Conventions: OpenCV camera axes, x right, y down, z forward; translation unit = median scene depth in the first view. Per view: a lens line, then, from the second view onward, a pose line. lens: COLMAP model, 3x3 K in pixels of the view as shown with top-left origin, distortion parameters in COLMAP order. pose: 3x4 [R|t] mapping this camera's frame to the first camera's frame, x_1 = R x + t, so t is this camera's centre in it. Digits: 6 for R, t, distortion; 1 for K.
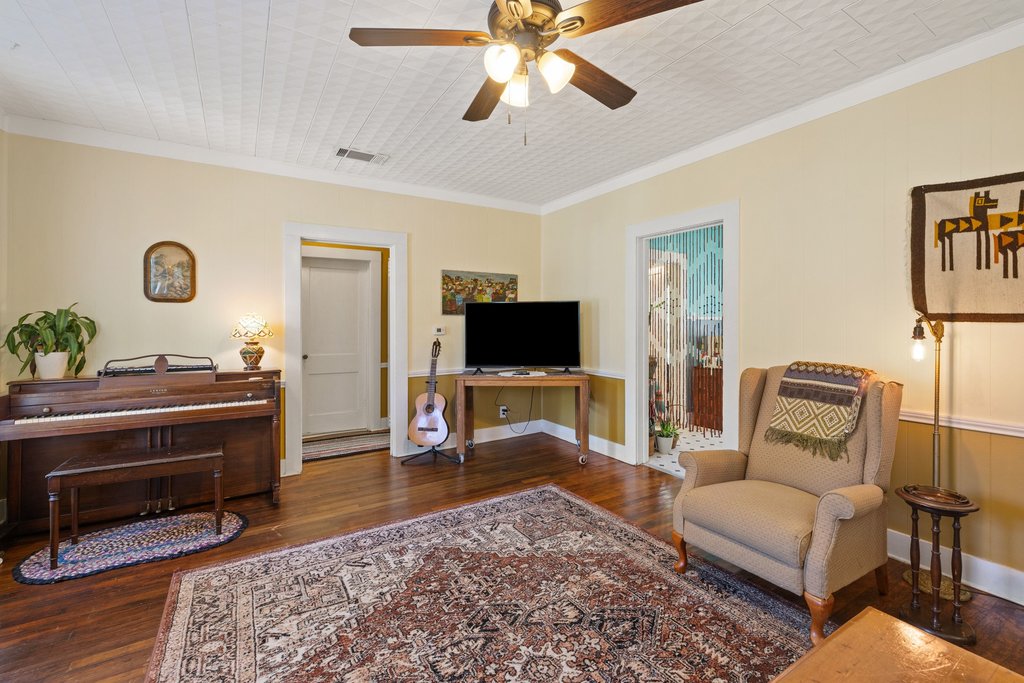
lens RADIAL K [[432.5, 0, 509.0], [0, 432.5, 325.4], [0, 0, 1]] dist [-0.000386, 0.000048]
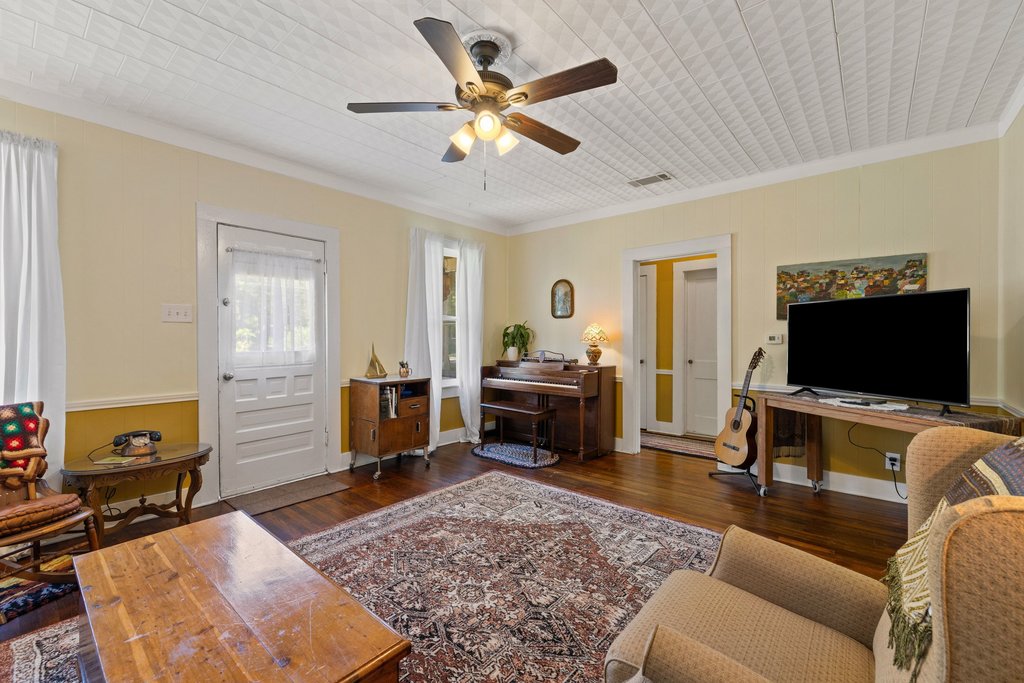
lens RADIAL K [[428.2, 0, 512.0], [0, 428.2, 341.5], [0, 0, 1]] dist [0.001356, 0.000097]
pose [[0.311580, 0.017435, -0.950060, 0.805742], [-0.001196, 0.999838, 0.017956, 0.004192], [0.950219, -0.004458, 0.311551, 0.432116]]
